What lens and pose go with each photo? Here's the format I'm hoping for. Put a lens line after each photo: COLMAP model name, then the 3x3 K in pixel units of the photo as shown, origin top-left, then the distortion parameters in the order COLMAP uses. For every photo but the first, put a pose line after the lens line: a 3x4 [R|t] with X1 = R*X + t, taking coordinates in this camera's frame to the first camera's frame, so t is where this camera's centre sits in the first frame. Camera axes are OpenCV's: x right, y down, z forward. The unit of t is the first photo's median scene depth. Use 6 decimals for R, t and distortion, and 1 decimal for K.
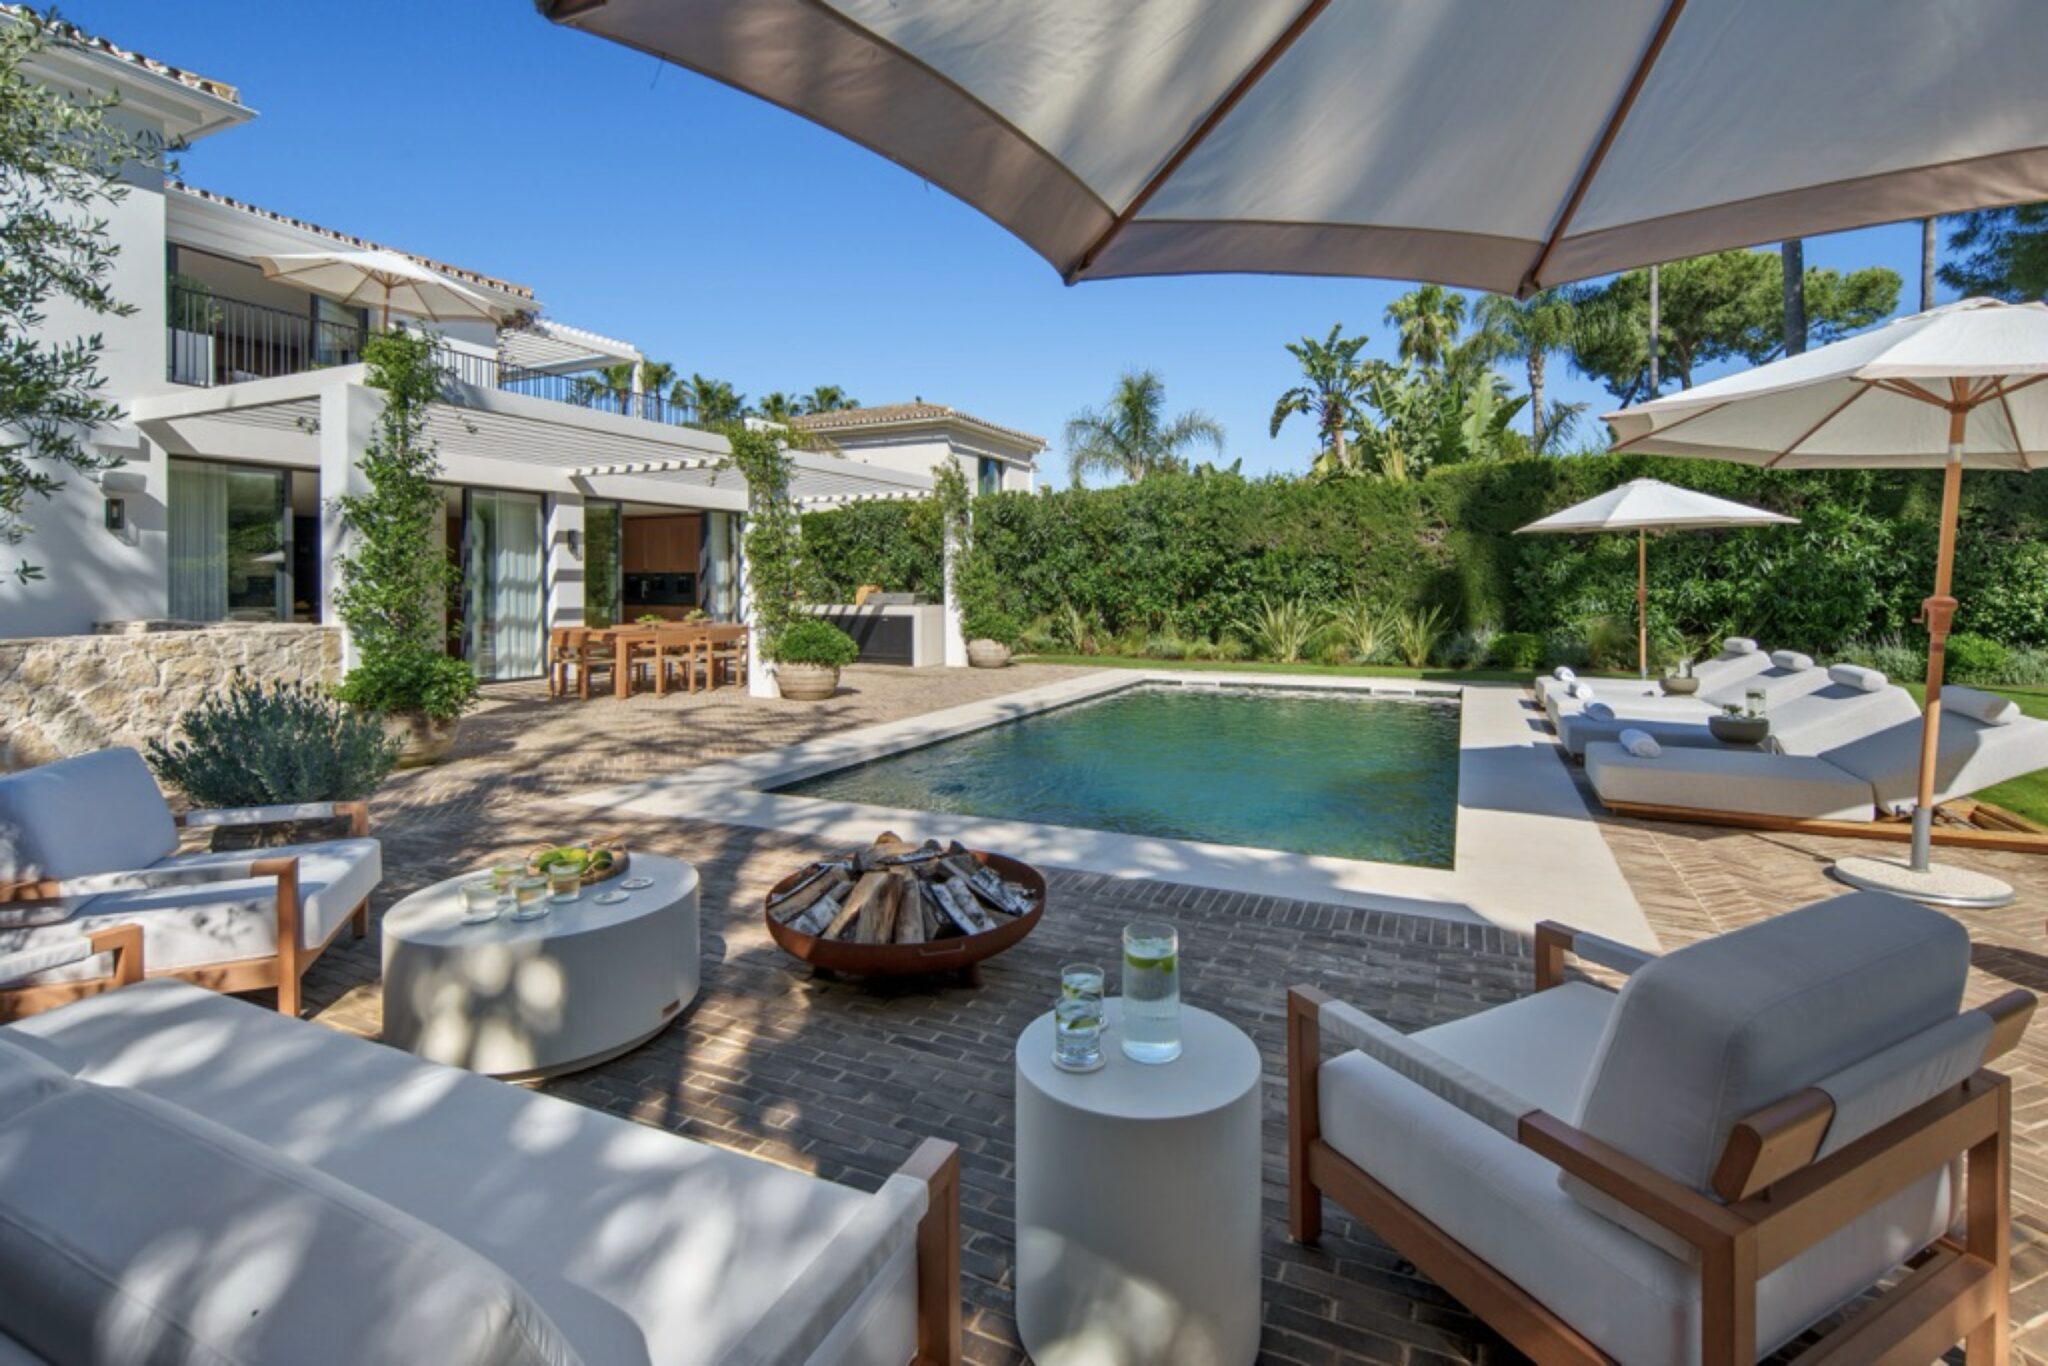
lens RADIAL K [[914.3, 0, 1051.8], [0, 914.3, 594.7], [0, 0, 1]] dist [0.000791, 0.000031]
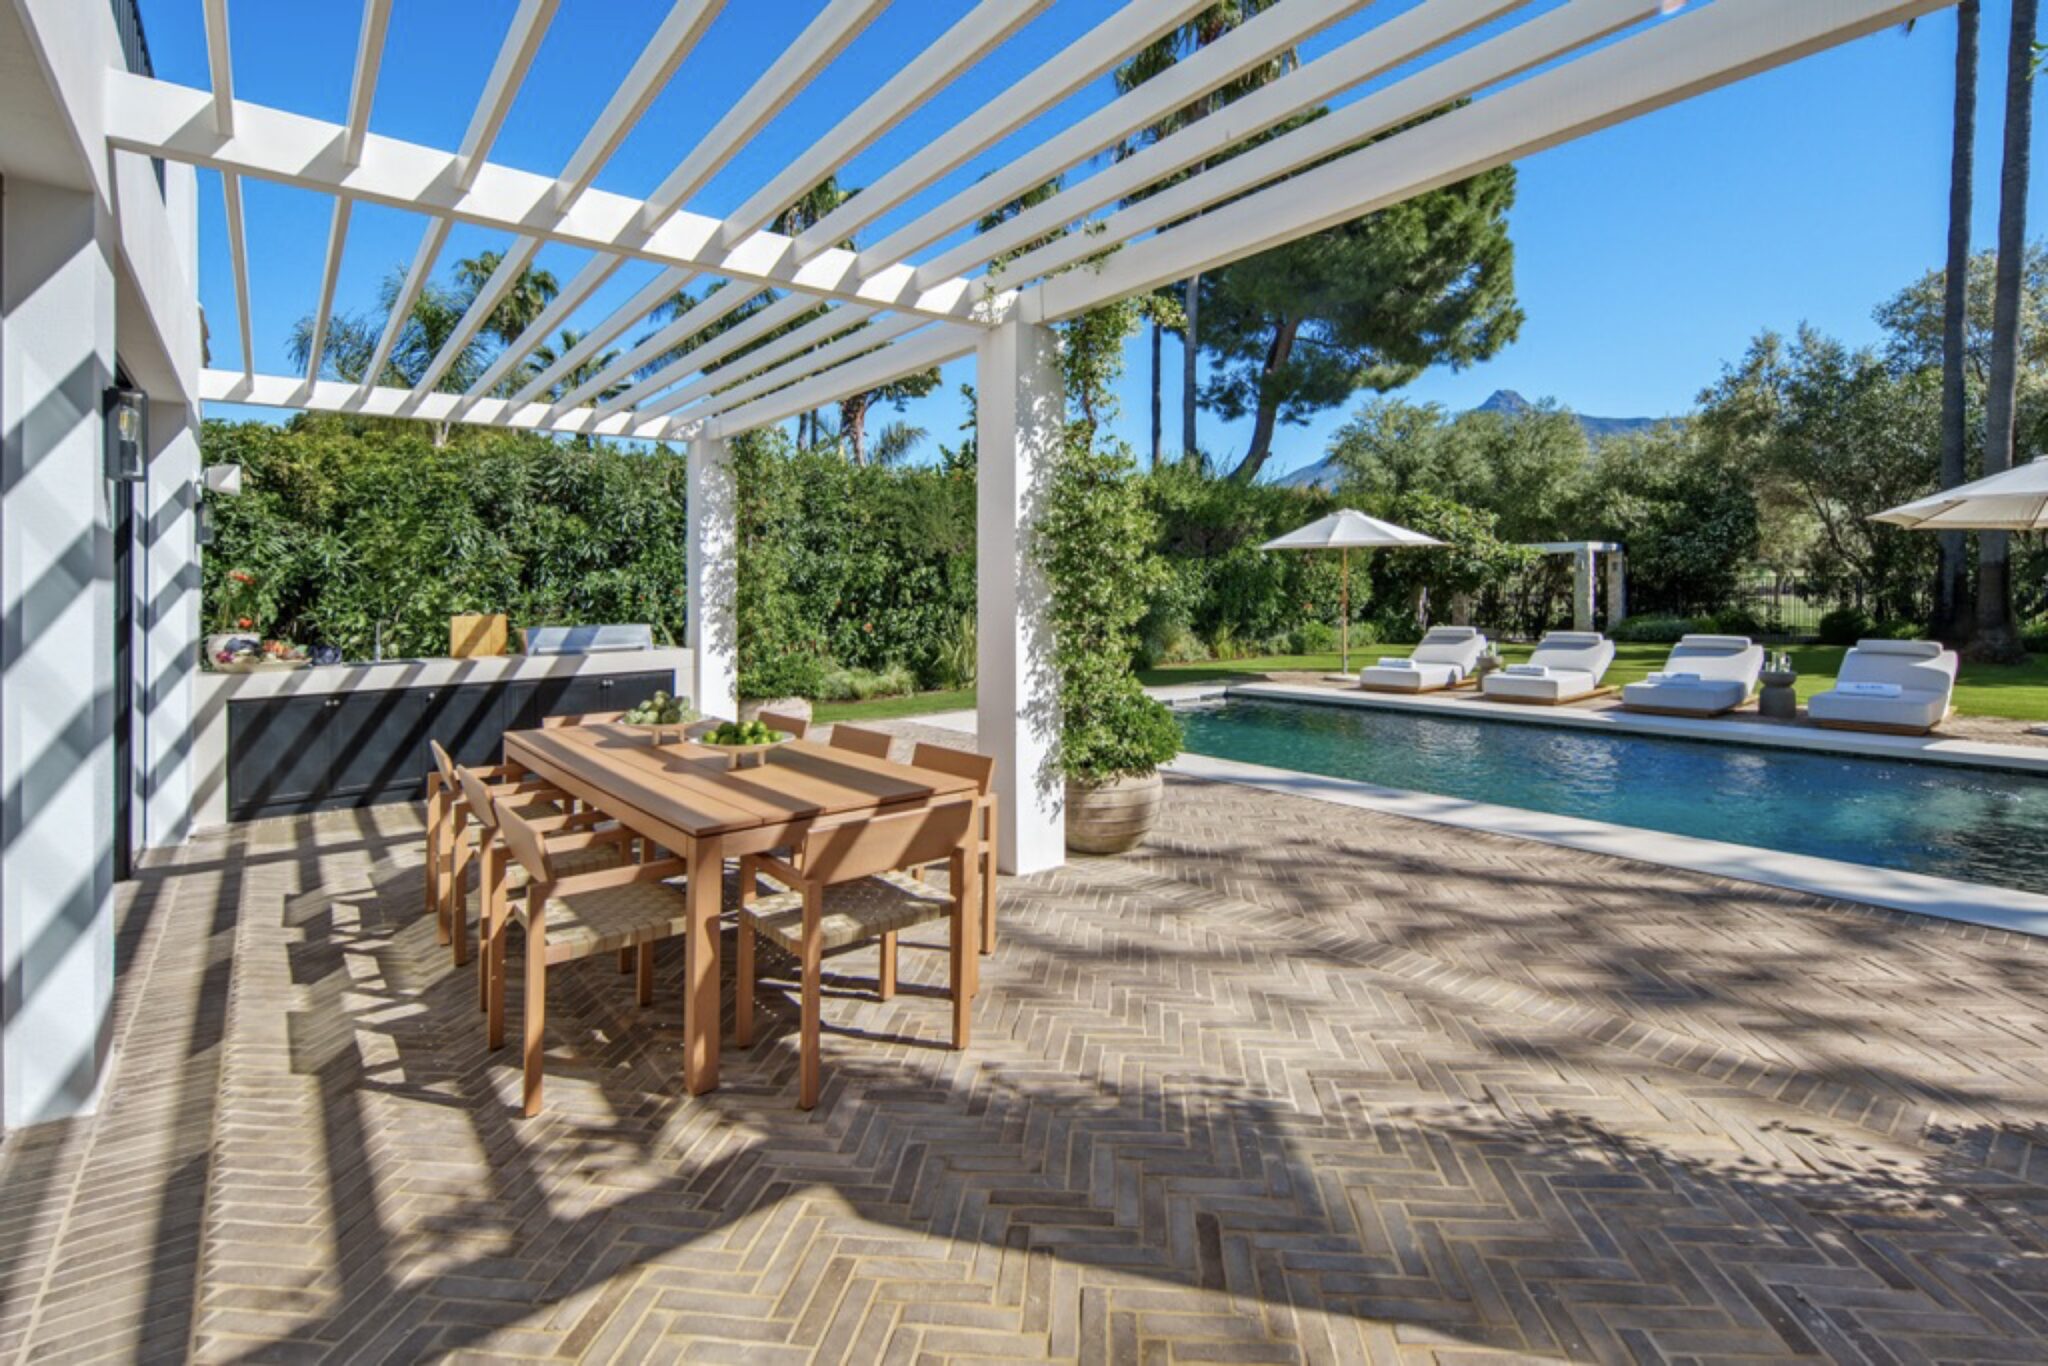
lens RADIAL K [[914.3, 0, 1051.8], [0, 914.3, 594.7], [0, 0, 1]] dist [0.000791, 0.000031]
pose [[0.440177, -0.013183, 0.897814, -0.482386], [0.024424, 0.999698, 0.002705, -0.013554], [-0.897579, 0.020737, 0.440367, 0.551174]]
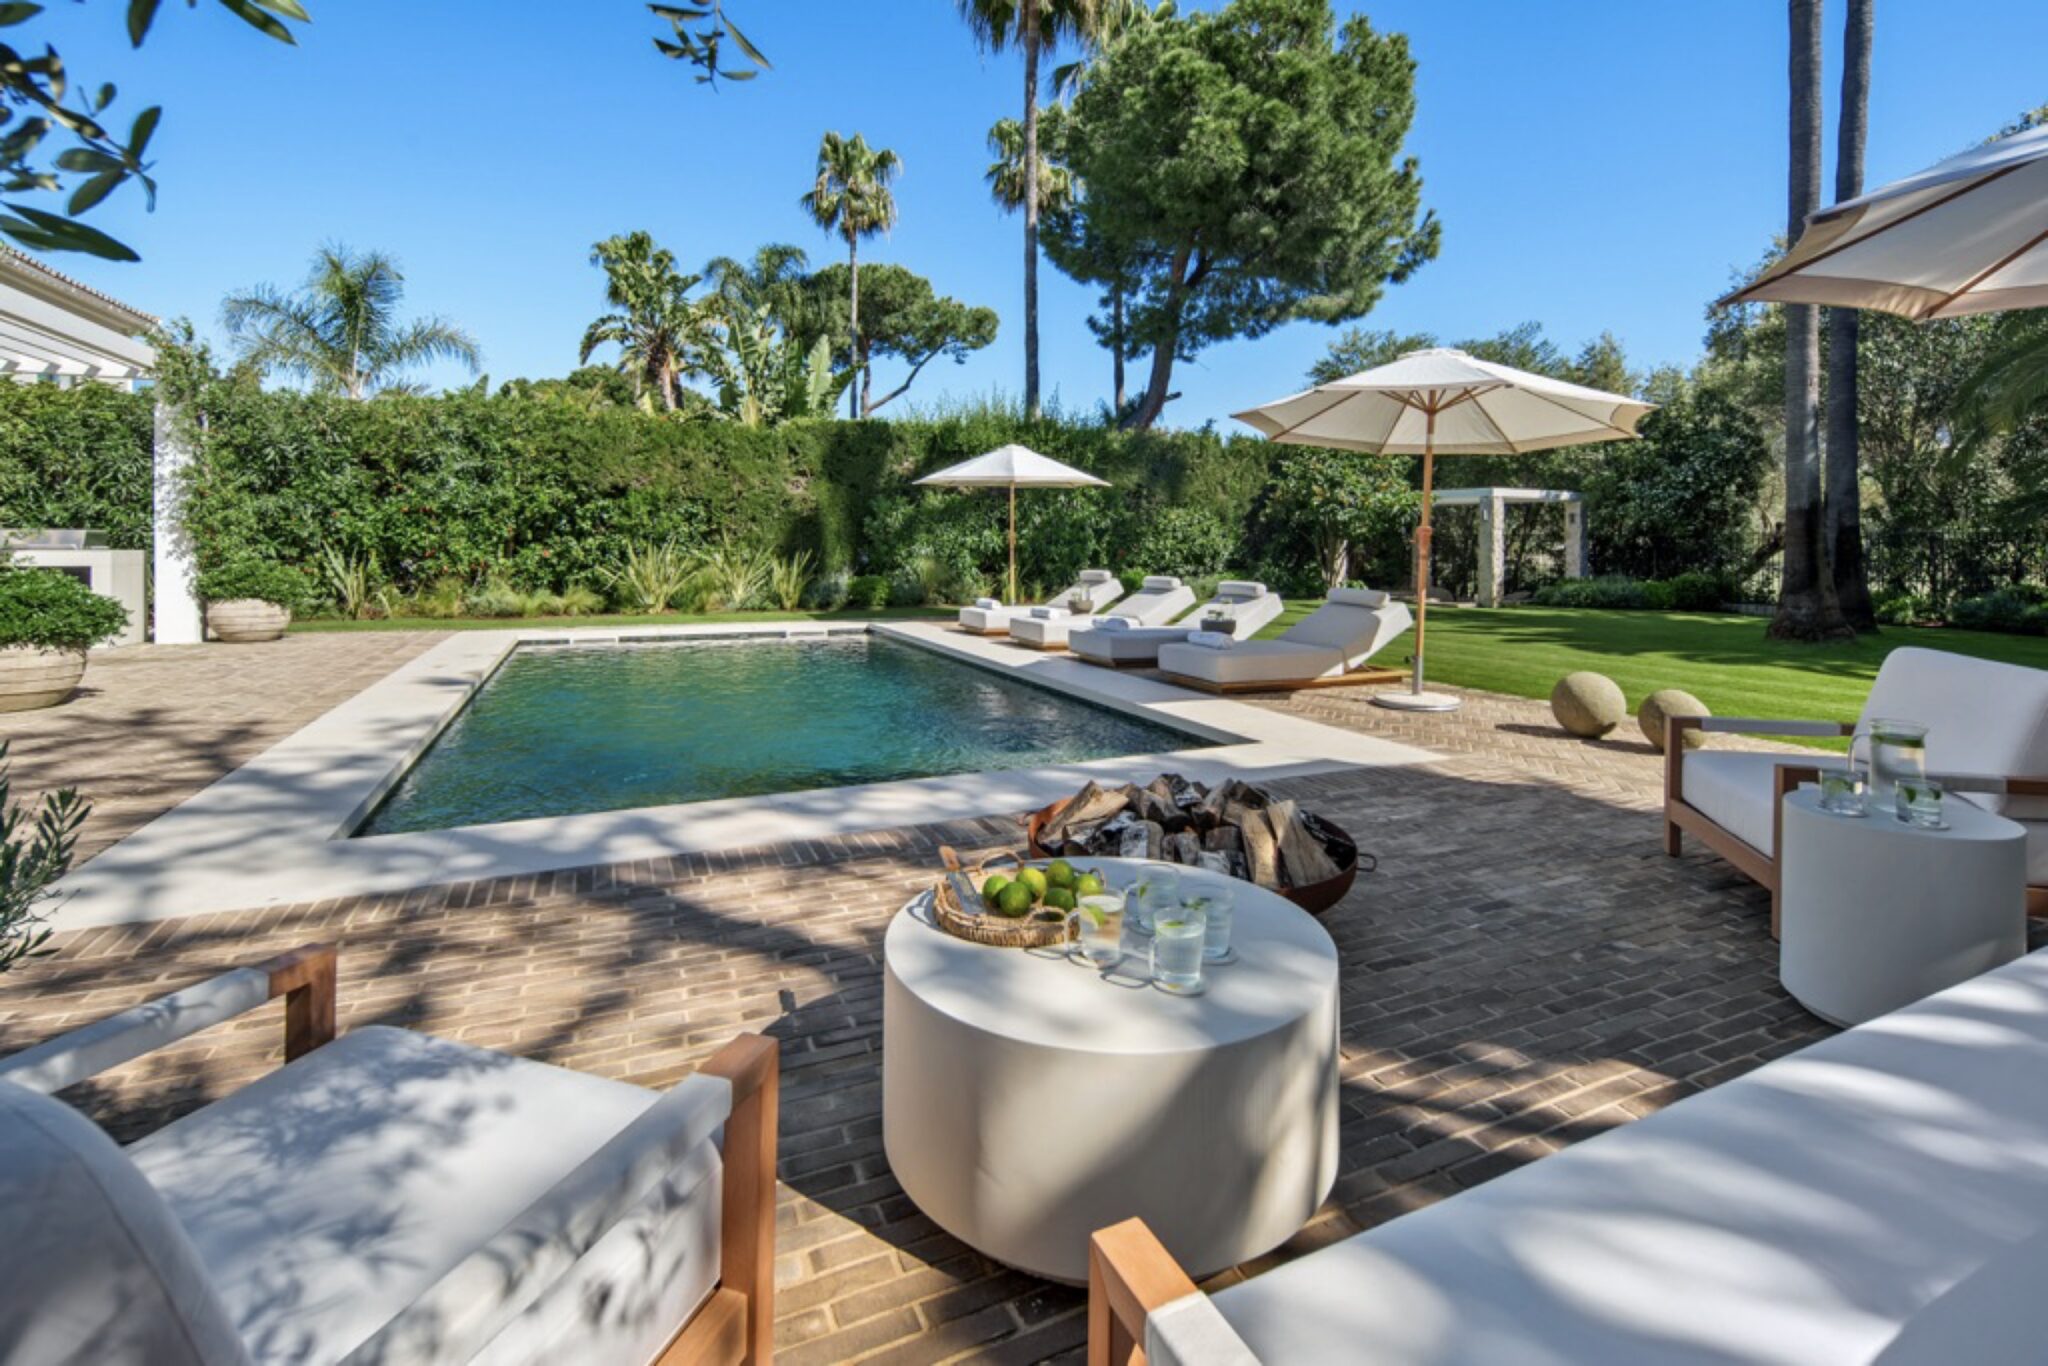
lens RADIAL K [[915.8, 0, 1034.7], [0, 915.8, 553.6], [0, 0, 1]] dist [-0.000003, -0.000328]
pose [[0.660164, -0.002449, 0.751118, -0.180551], [-0.000300, 0.999994, 0.003524, 0.010923], [-0.751122, -0.002552, 0.660159, 0.107177]]
